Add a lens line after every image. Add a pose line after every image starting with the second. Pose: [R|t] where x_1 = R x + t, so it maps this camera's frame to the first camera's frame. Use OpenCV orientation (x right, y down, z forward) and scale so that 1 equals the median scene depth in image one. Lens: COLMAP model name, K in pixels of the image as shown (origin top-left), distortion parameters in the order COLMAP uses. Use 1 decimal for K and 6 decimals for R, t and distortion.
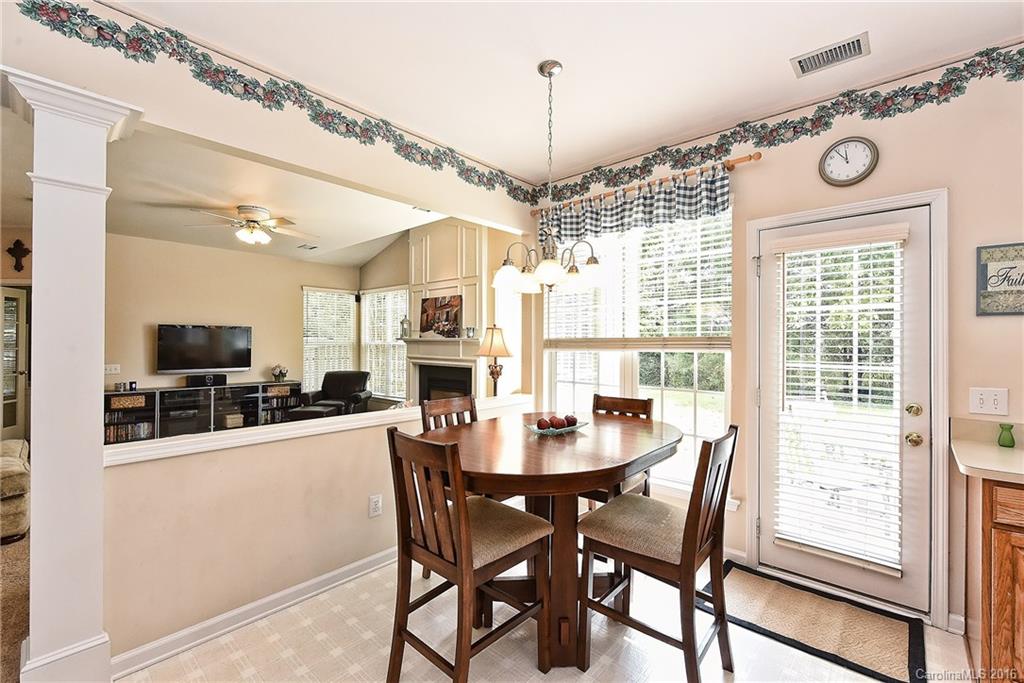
lens RADIAL K [[453.0, 0, 512.0], [0, 453.0, 341.5], [0, 0, 1]] dist [0.002977, 0.000107]
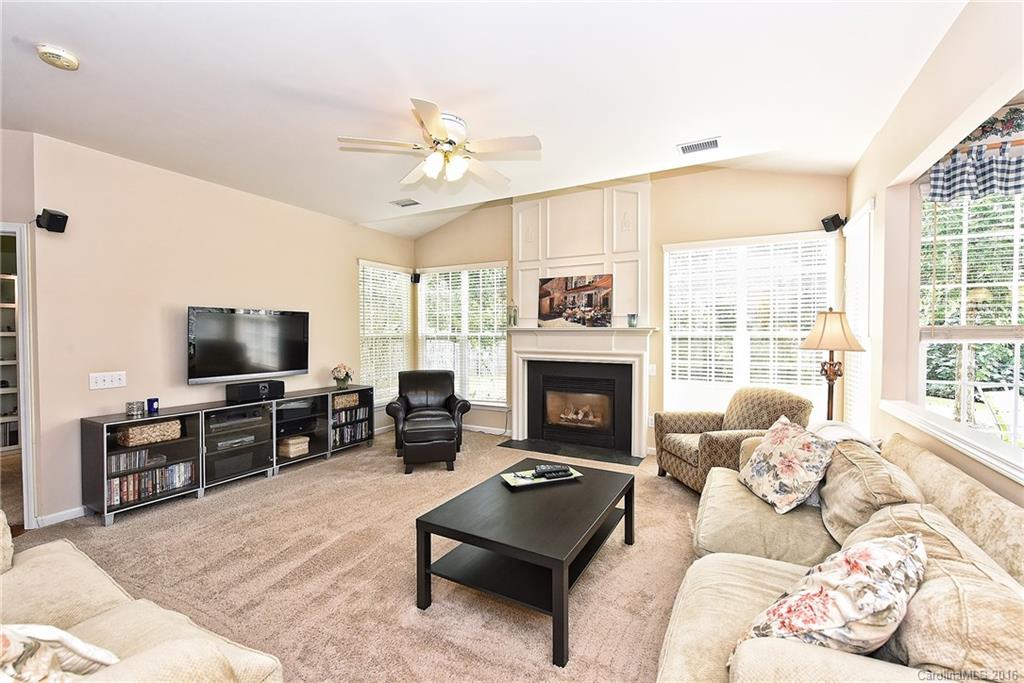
lens RADIAL K [[432.4, 0, 516.5], [0, 432.4, 340.7], [0, 0, 1]] dist [-0.000982, -0.000267]
pose [[0.966827, -0.010187, 0.255229, -0.455424], [0.004806, 0.999753, 0.021697, -0.001139], [-0.255387, -0.019751, 0.966637, 0.275514]]
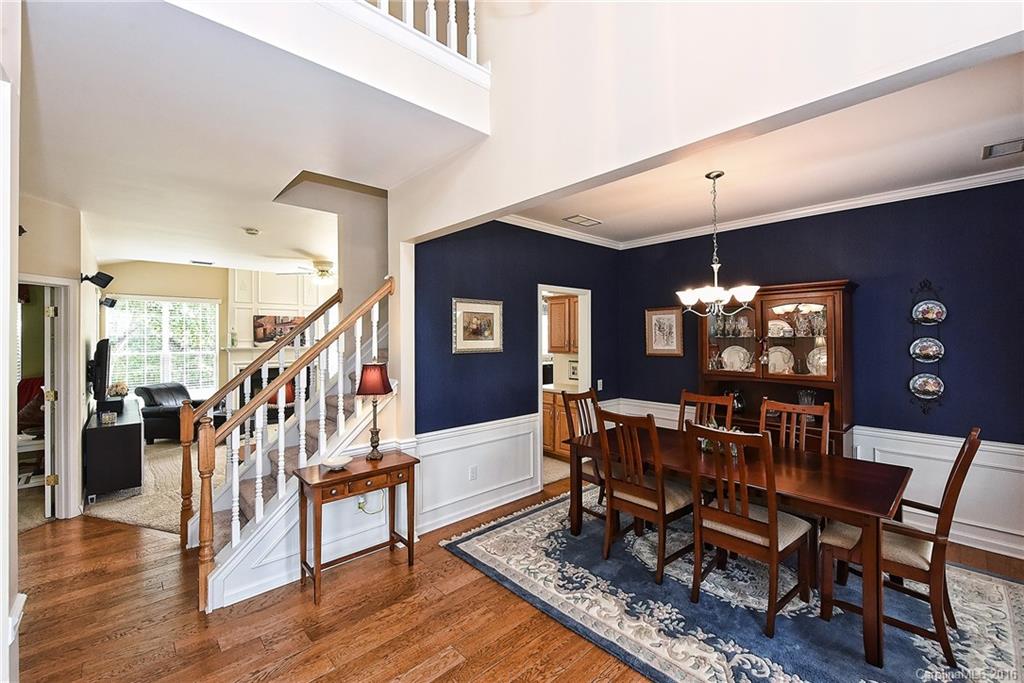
lens RADIAL K [[425.0, 0, 513.4], [0, 425.0, 337.5], [0, 0, 1]] dist [0.000869, 0.000063]
pose [[0.085937, -0.001547, 0.996299, -1.356228], [0.002854, 0.999995, 0.001306, -0.034944], [-0.996296, 0.002731, 0.085941, 0.199671]]
